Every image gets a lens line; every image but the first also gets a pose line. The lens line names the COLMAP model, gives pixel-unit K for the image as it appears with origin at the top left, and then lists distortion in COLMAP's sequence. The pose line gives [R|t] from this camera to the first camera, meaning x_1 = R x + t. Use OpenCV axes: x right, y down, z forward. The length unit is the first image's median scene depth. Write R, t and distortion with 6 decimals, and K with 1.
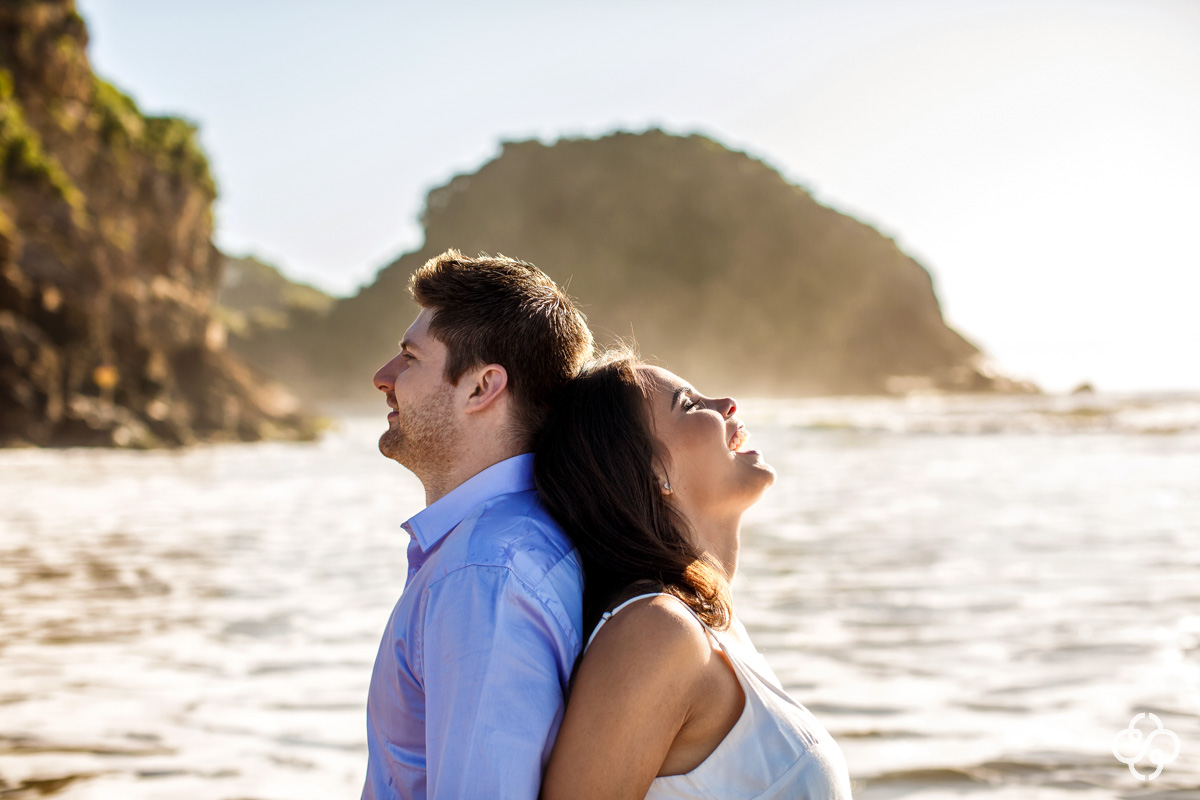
lens RADIAL K [[1766.2, 0, 609.1], [0, 1766.2, 405.5], [0, 0, 1]] dist [-0.082010, 0.000000]
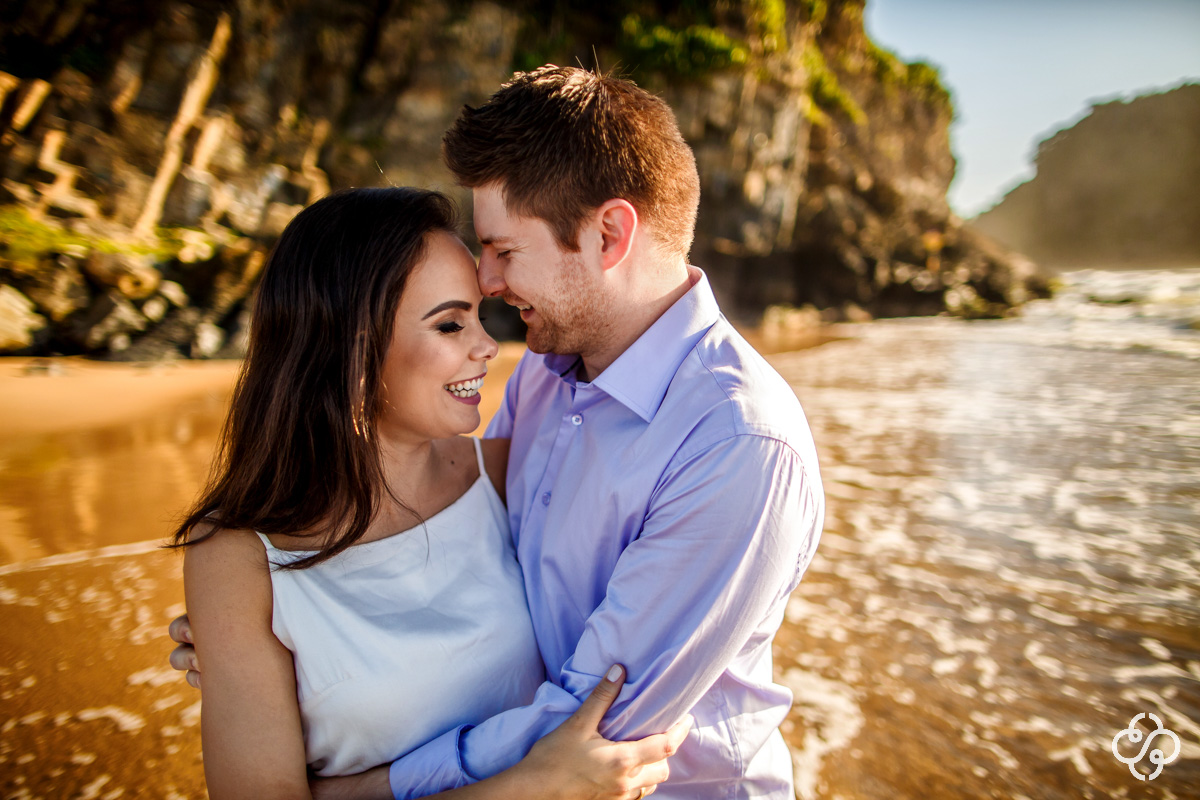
lens RADIAL K [[840.2, 0, 602.2], [0, 840.2, 401.0], [0, 0, 1]] dist [-0.035286, 0.019669]
pose [[0.854400, 0.037993, -0.518225, -0.122228], [0.036132, 0.990565, 0.132193, 0.003013], [0.518358, -0.131670, 0.844966, 0.297616]]
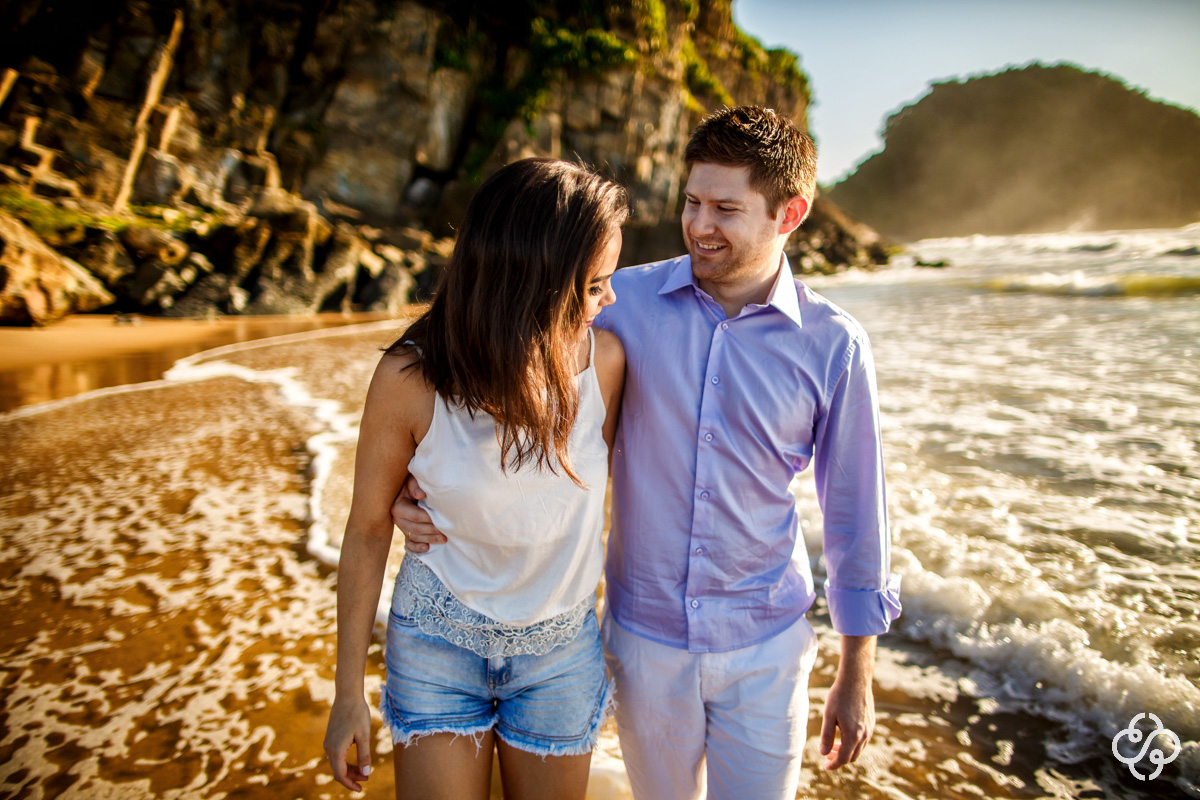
lens RADIAL K [[840.2, 0, 603.1], [0, 840.2, 399.0], [0, 0, 1]] dist [-0.035286, 0.019669]
pose [[0.922555, 0.030597, -0.384651, -0.110956], [0.039532, 0.984111, 0.173096, 0.002188], [0.383836, -0.174896, 0.906687, 0.241671]]
